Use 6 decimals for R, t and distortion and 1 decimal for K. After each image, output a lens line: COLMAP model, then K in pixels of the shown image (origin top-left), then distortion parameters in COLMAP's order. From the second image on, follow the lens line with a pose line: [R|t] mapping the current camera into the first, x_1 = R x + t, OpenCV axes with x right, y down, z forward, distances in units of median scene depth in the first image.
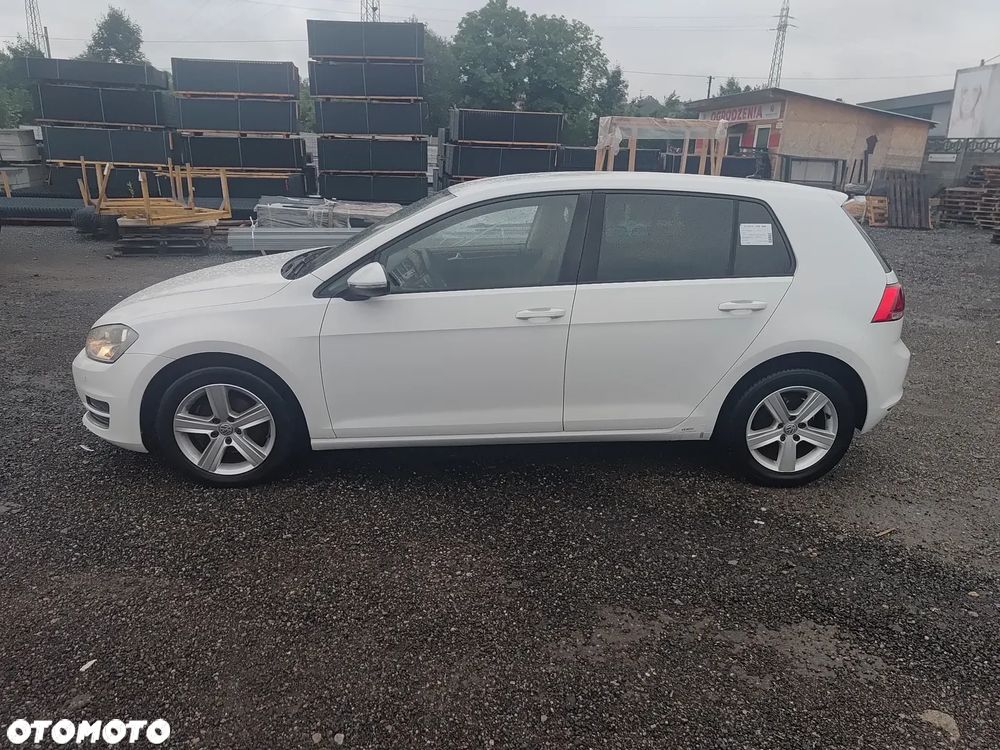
lens RADIAL K [[694.4, 0, 500.0], [0, 694.4, 375.0], [0, 0, 1]] dist [0.072288, -0.080847]
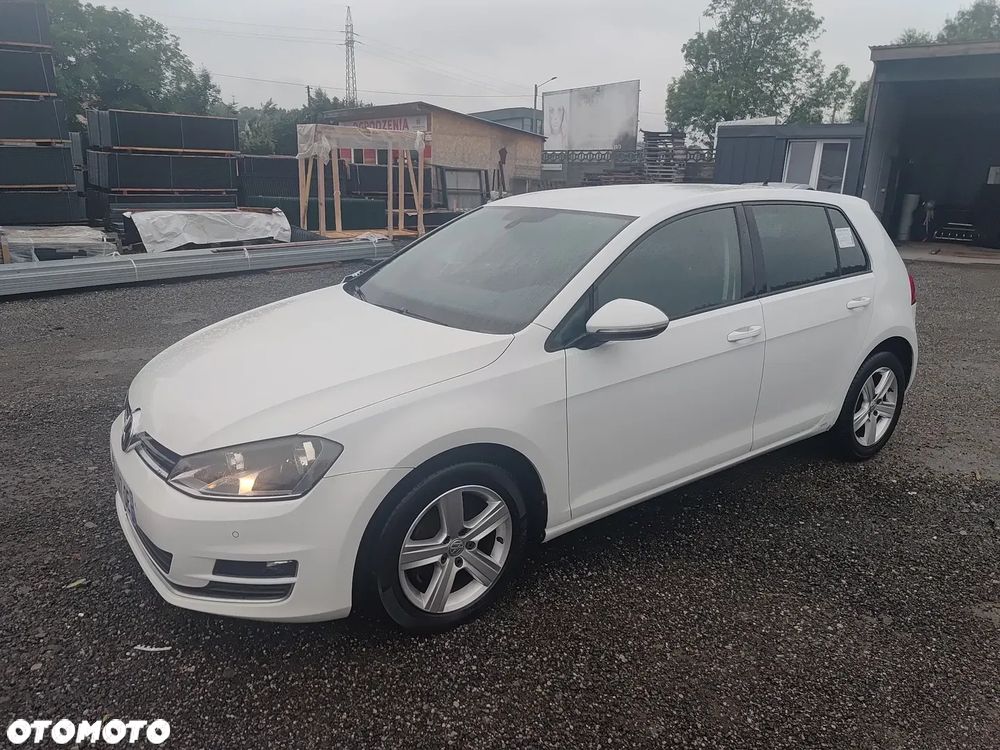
lens RADIAL K [[691.8, 0, 505.7], [0, 691.8, 370.4], [0, 0, 1]] dist [0.079343, -0.086950]
pose [[0.846062, -0.157773, 0.509202, -0.645777], [0.166233, 0.985654, 0.029195, -0.110141], [-0.506503, 0.059945, 0.860152, 0.319764]]
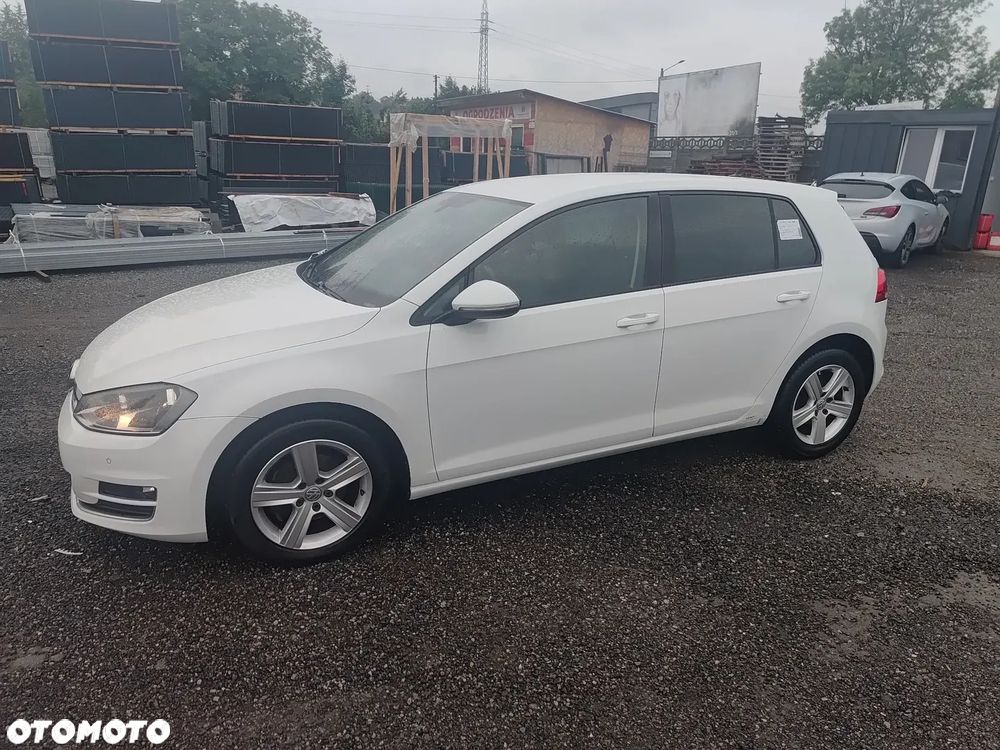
lens RADIAL K [[694.4, 0, 500.0], [0, 694.4, 375.0], [0, 0, 1]] dist [0.072288, -0.080847]
pose [[0.929692, -0.115561, 0.349741, -0.430694], [0.113697, 0.993177, 0.025932, -0.054428], [-0.350351, 0.015655, 0.936488, 0.141834]]
